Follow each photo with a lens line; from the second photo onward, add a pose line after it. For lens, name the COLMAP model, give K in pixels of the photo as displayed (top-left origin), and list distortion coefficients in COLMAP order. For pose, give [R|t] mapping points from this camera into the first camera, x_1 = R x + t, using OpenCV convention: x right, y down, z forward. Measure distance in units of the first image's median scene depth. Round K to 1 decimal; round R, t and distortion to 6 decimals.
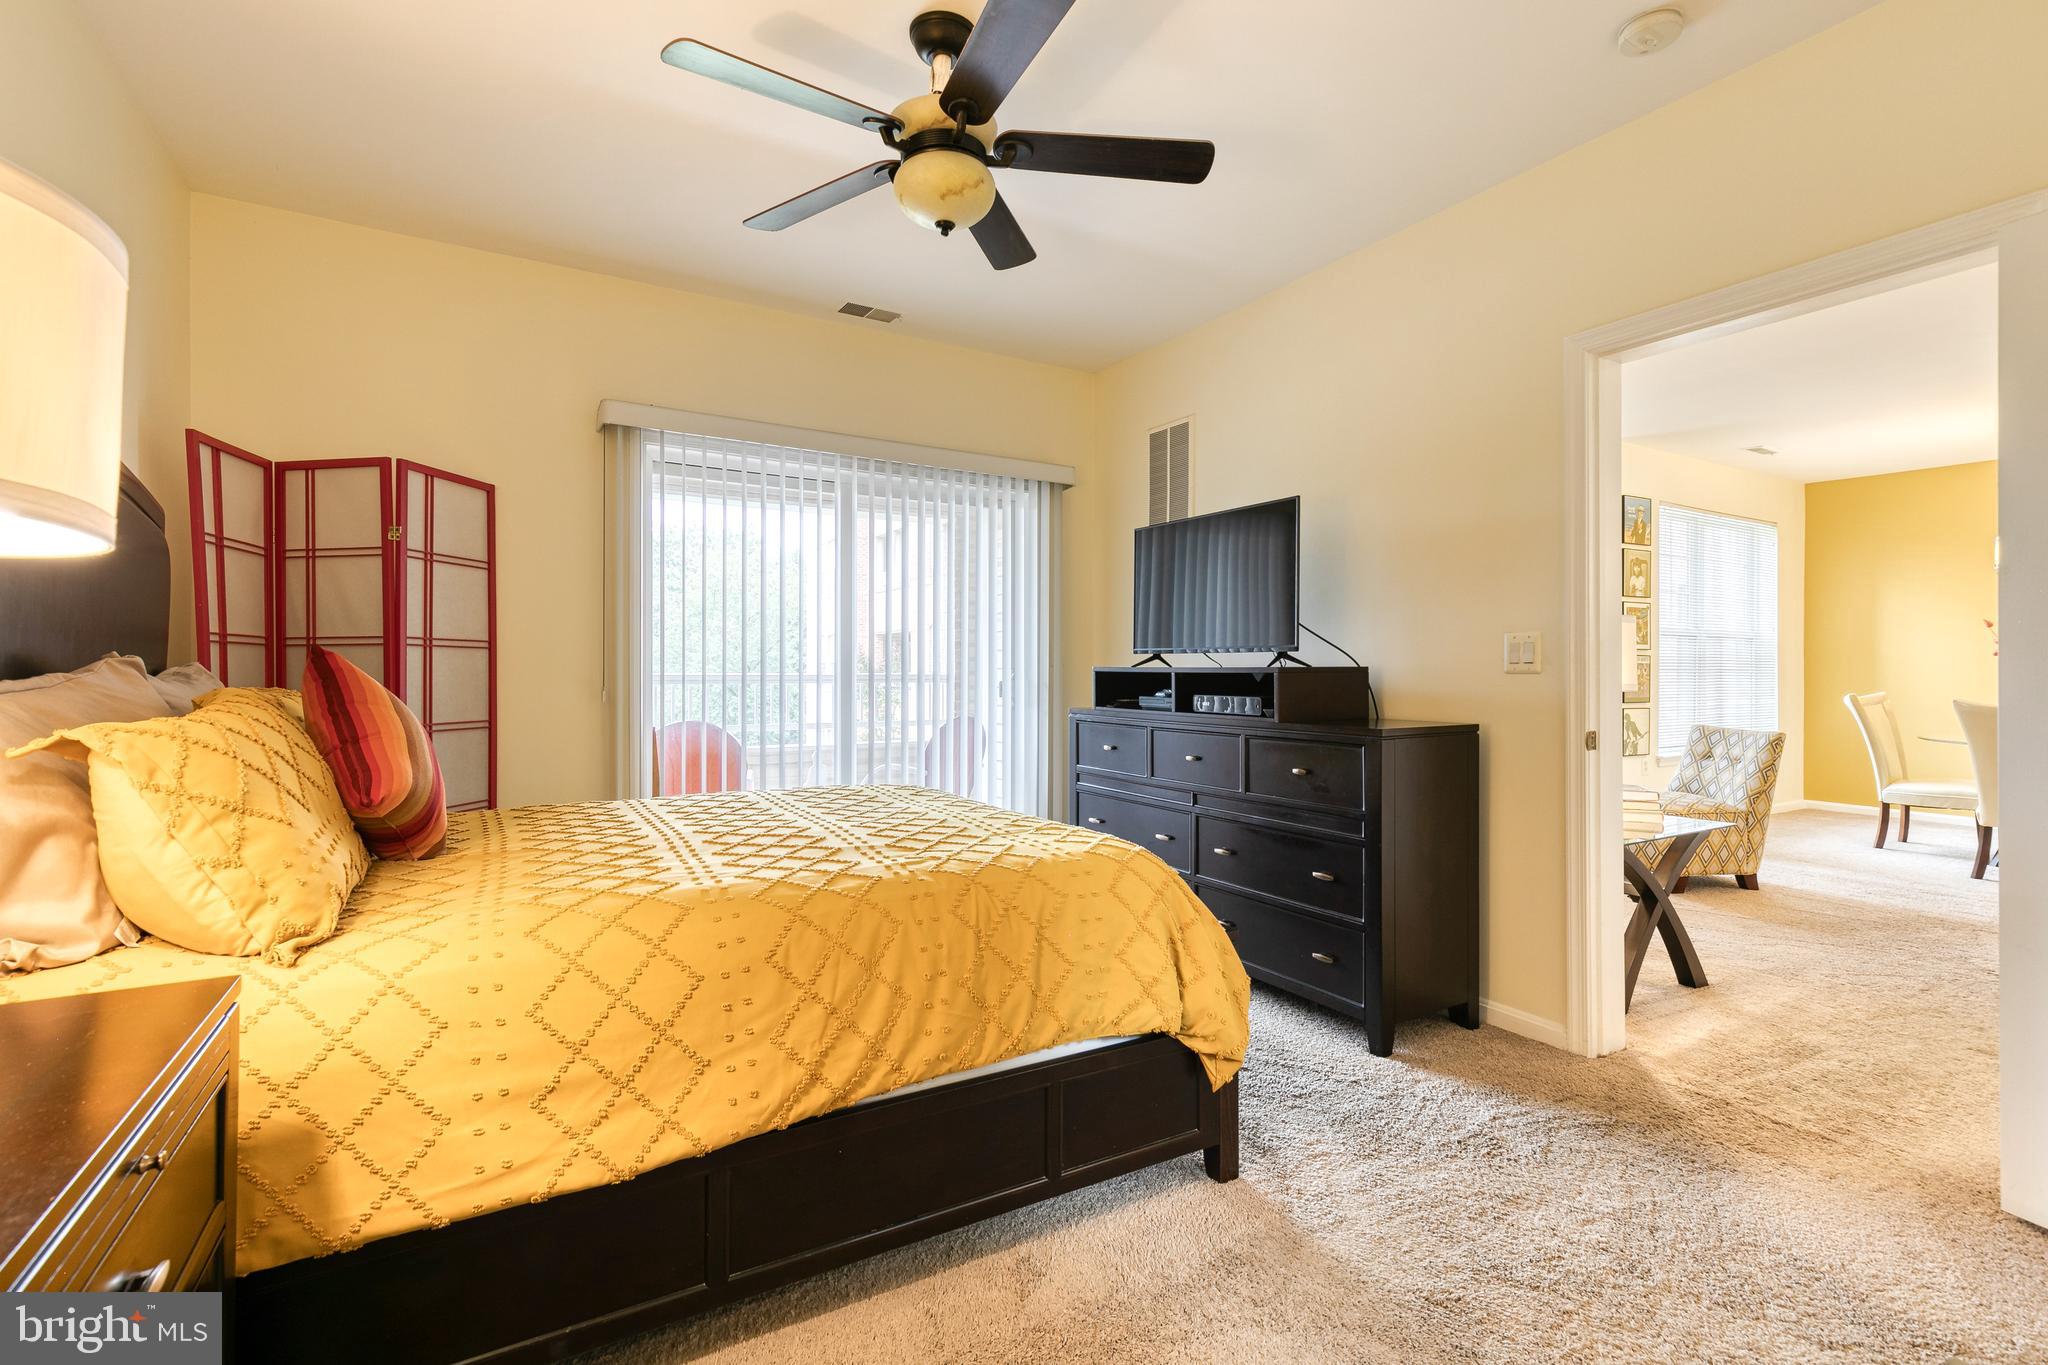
lens RADIAL K [[930.7, 0, 1028.5], [0, 930.7, 666.1], [0, 0, 1]] dist [0.001204, 0.000138]
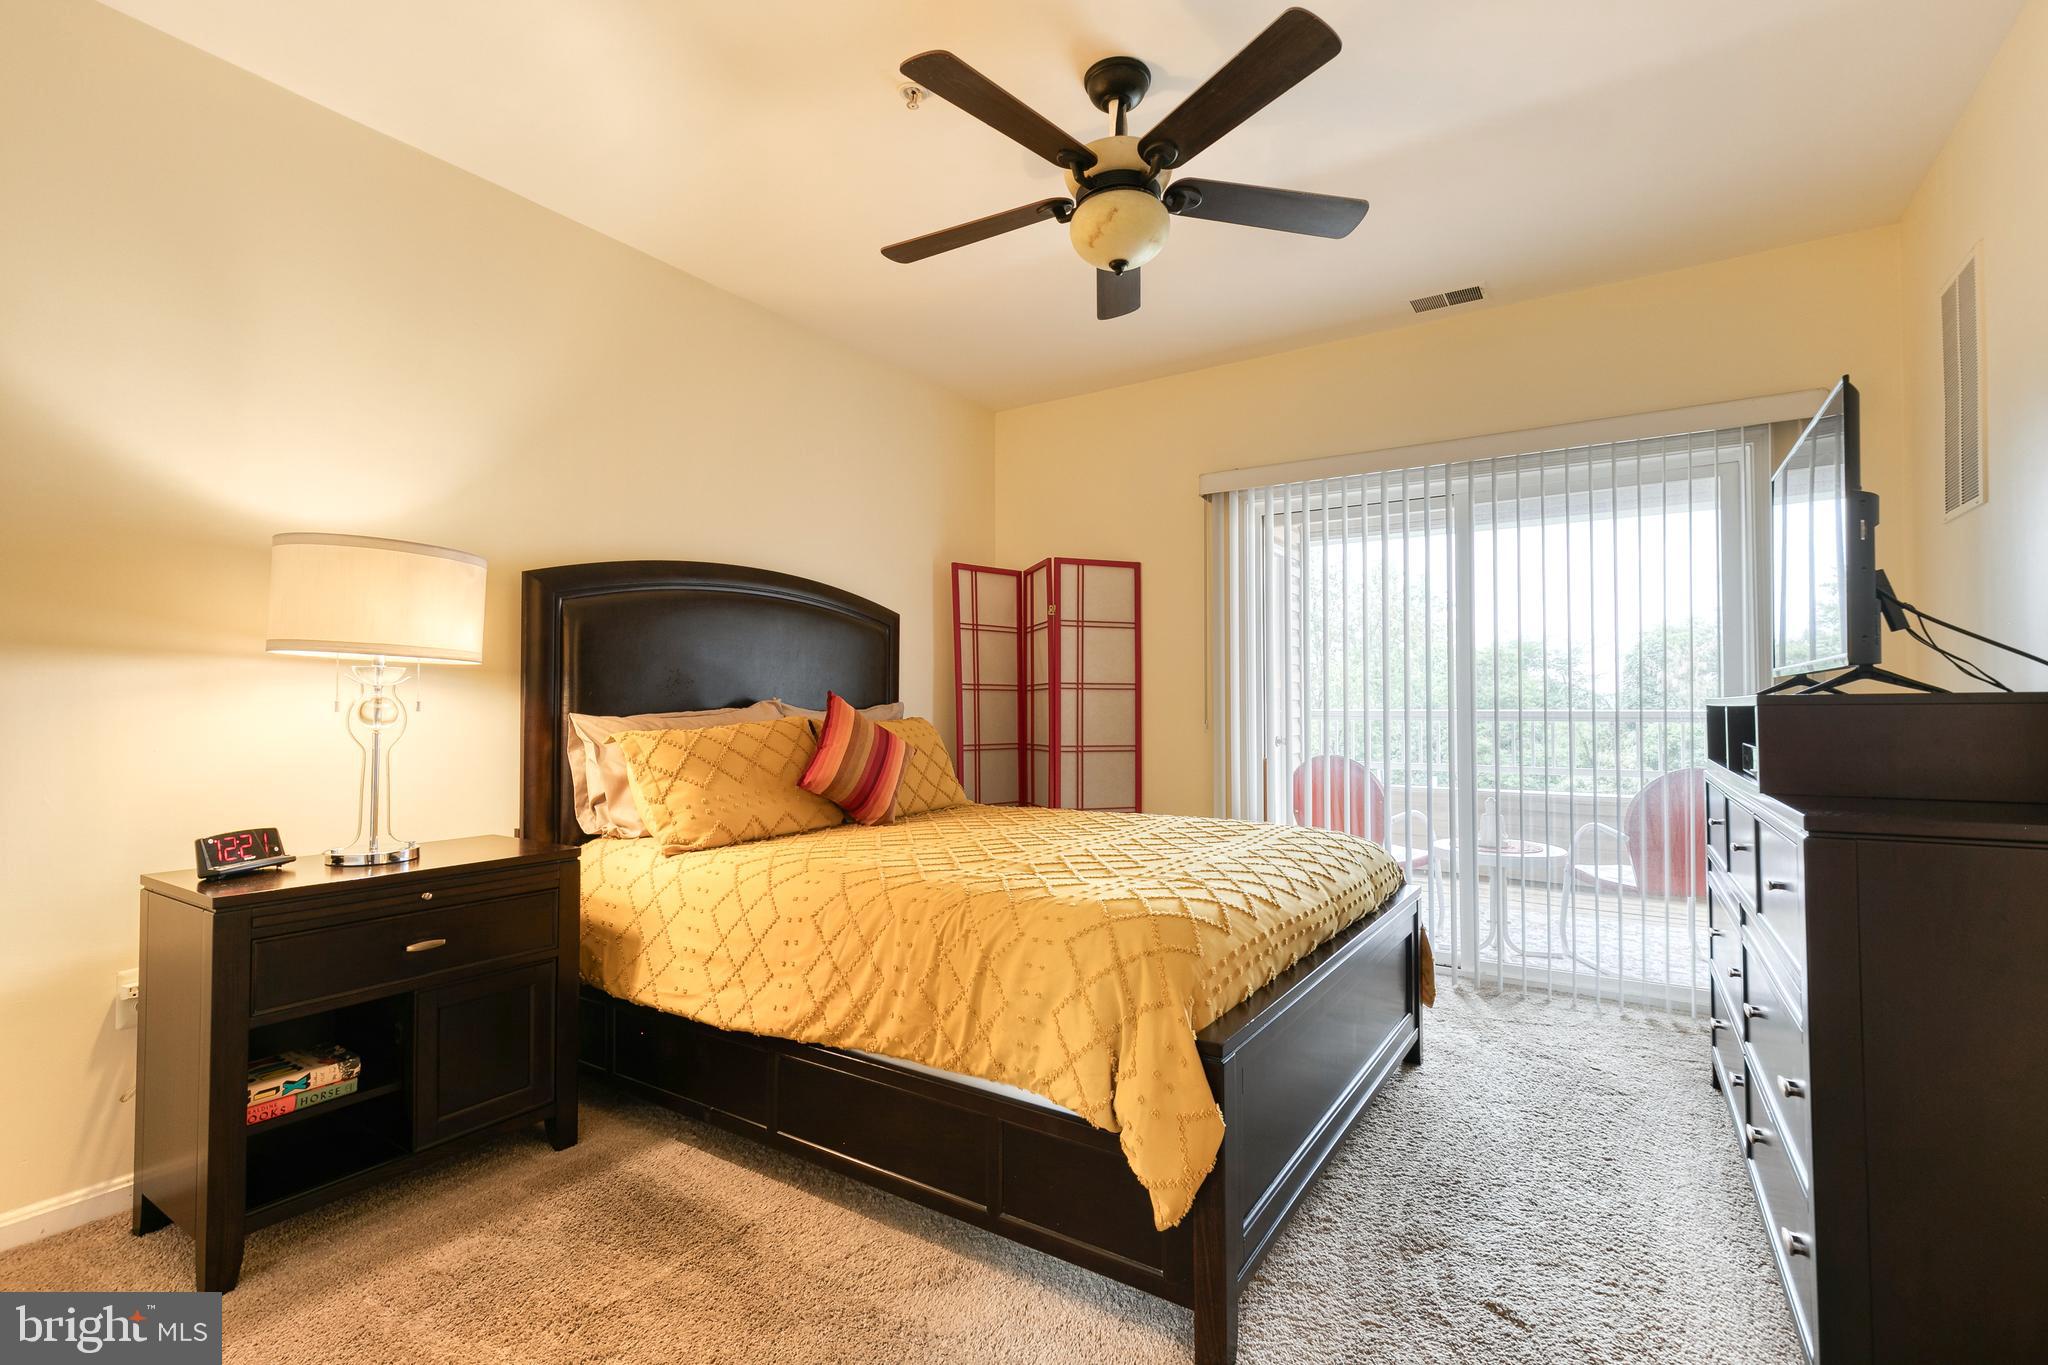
lens RADIAL K [[911.3, 0, 1037.6], [0, 911.3, 686.4], [0, 0, 1]] dist [0.013409, -0.000408]
pose [[0.461028, -0.022077, -0.887111, 0.968157], [0.005240, 0.999741, -0.022157, 0.007513], [0.887370, 0.005566, 0.461024, 0.610182]]
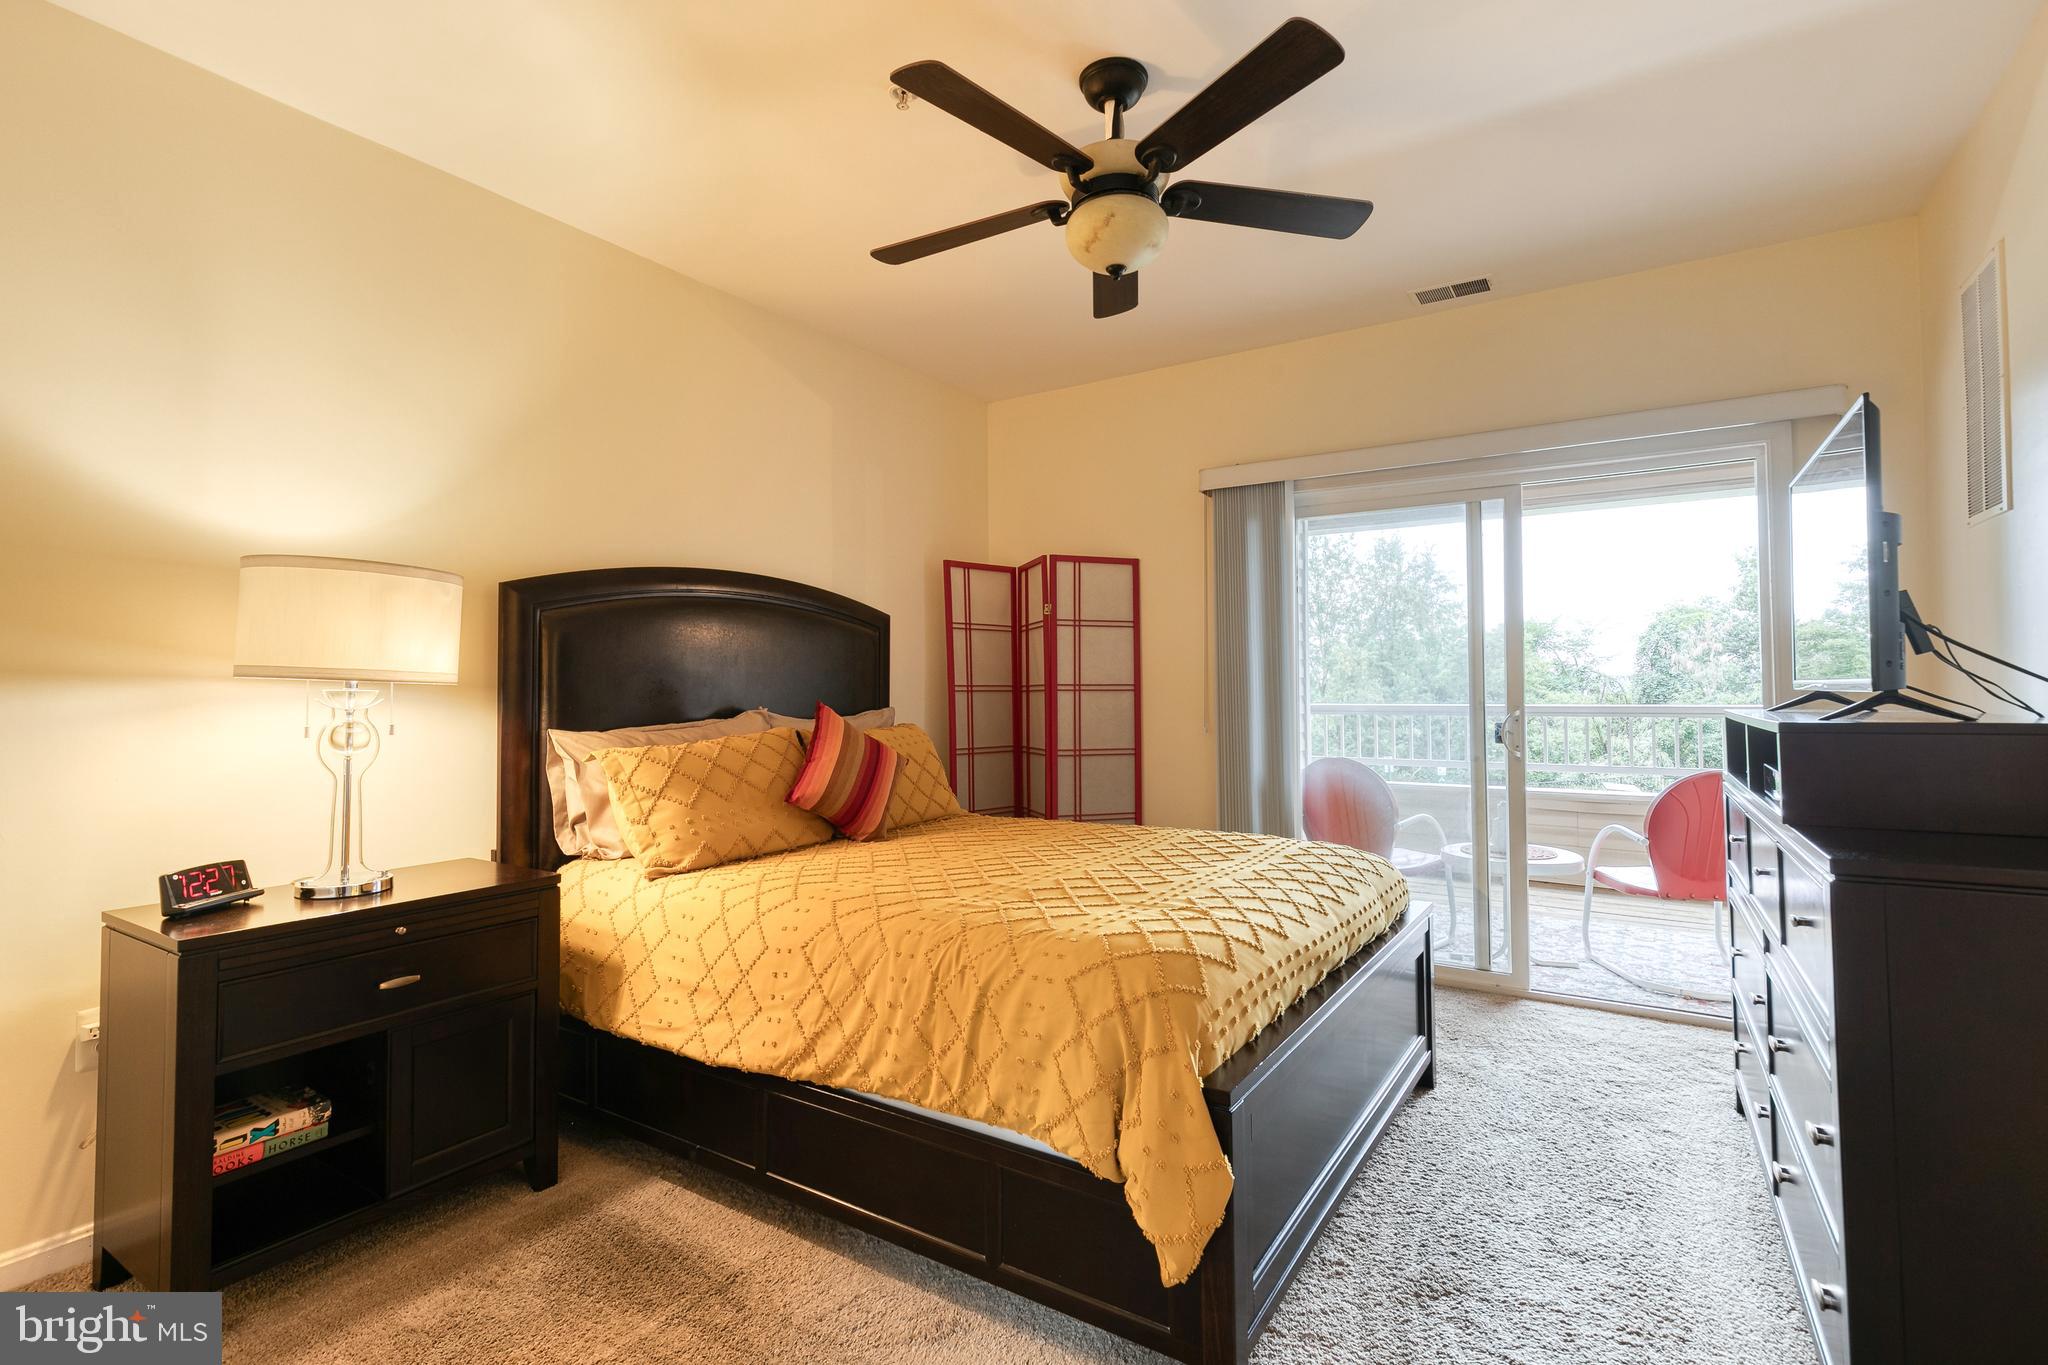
lens RADIAL K [[944.4, 0, 1035.3], [0, 944.4, 663.6], [0, 0, 1]] dist [0.012429, 0.000053]
pose [[0.464319, -0.031219, -0.885117, 0.967695], [0.010667, 0.999503, -0.029657, -0.039029], [0.885604, 0.004329, 0.464422, 0.606082]]
